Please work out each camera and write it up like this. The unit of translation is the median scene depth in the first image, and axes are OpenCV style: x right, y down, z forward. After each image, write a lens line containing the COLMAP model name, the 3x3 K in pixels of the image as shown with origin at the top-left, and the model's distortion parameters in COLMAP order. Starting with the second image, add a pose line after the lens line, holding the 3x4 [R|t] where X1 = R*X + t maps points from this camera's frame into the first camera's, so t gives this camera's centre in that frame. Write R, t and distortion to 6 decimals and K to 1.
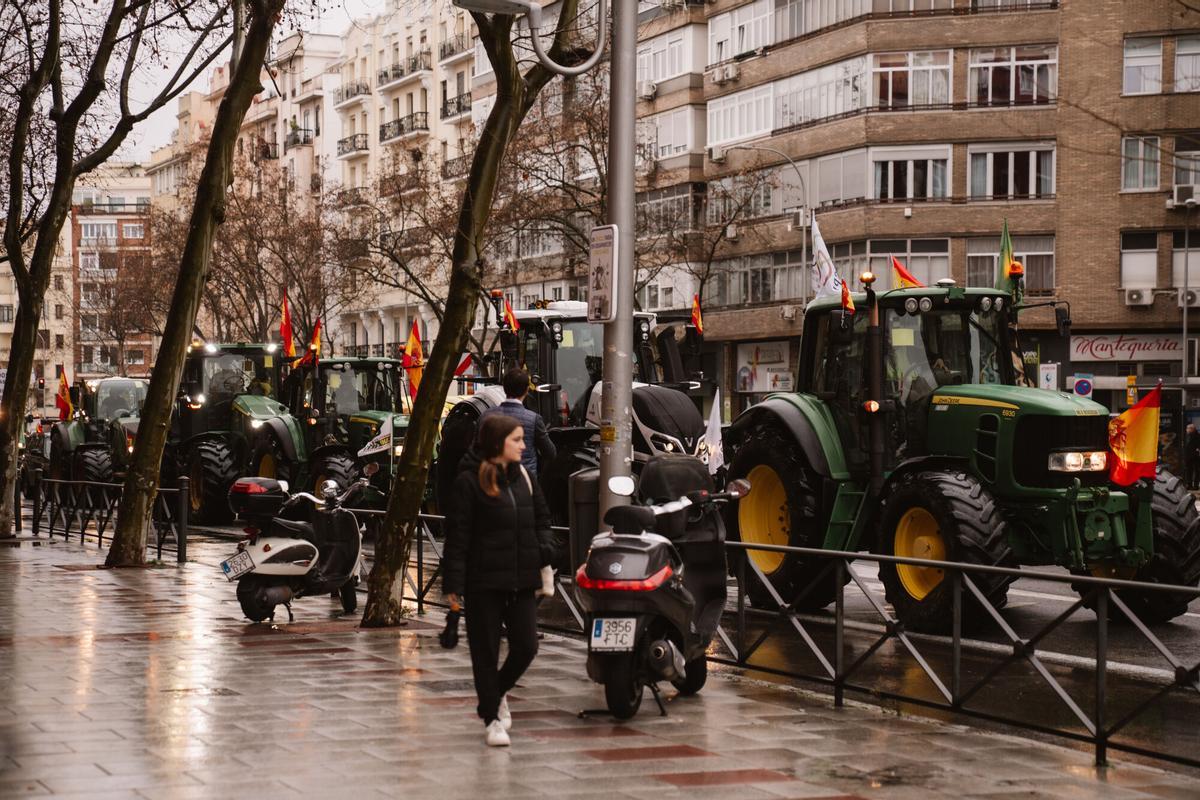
lens RADIAL K [[2345.7, 0, 600.0], [0, 2345.7, 400.0], [0, 0, 1]] dist [0.391940, 0.351803]
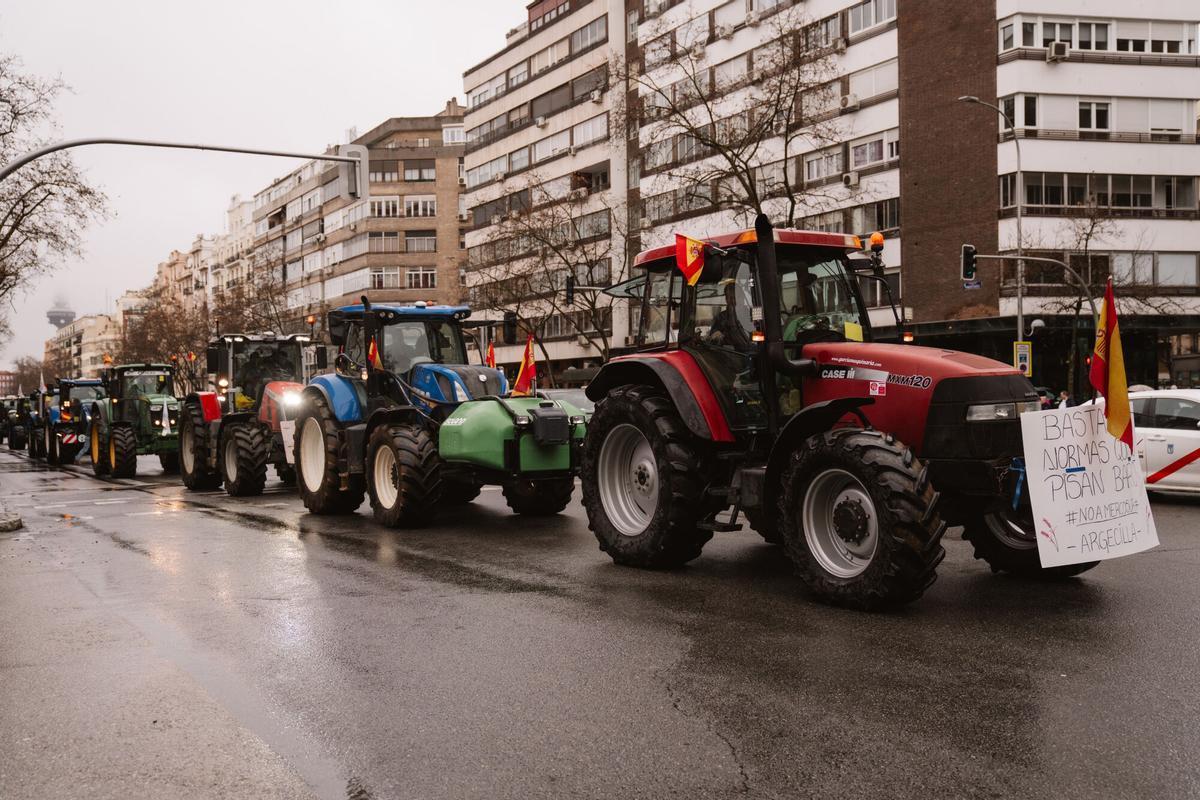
lens RADIAL K [[1165.4, 0, 621.6], [0, 1165.4, 396.2], [0, 0, 1]] dist [-0.038352, 0.211748]
pose [[0.988632, -0.015734, 0.149532, 0.120454], [0.015267, 0.999874, 0.004270, -0.003556], [-0.149580, -0.001938, 0.988748, -0.186929]]
